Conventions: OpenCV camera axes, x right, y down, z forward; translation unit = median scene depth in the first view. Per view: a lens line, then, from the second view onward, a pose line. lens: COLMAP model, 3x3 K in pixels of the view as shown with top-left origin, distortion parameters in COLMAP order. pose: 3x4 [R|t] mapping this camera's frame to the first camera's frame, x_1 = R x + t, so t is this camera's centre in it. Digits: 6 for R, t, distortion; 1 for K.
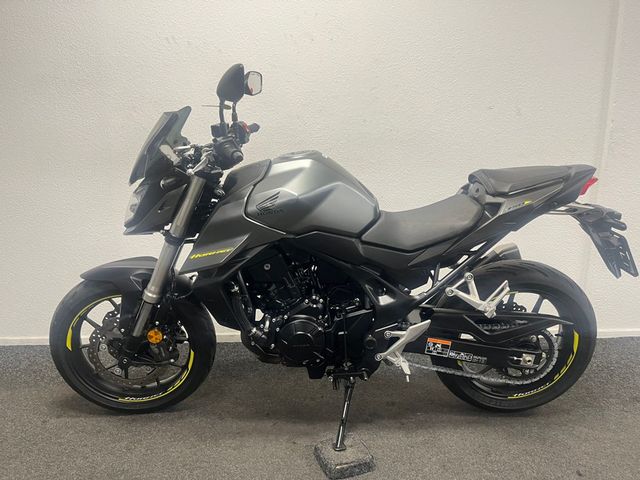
lens RADIAL K [[481.5, 0, 317.4], [0, 481.5, 240.0], [0, 0, 1]] dist [0.040842, -0.007681]
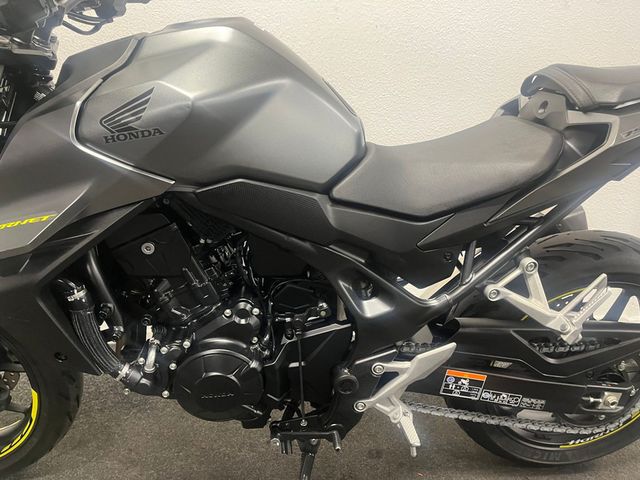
lens RADIAL K [[481.5, 0, 320.6], [0, 481.5, 241.8], [0, 0, 1]] dist [0.040842, -0.007681]
pose [[0.997305, -0.003363, 0.073286, 0.040213], [-0.003555, 0.995559, 0.094069, -0.000659], [-0.073277, -0.094076, 0.992865, 0.469827]]
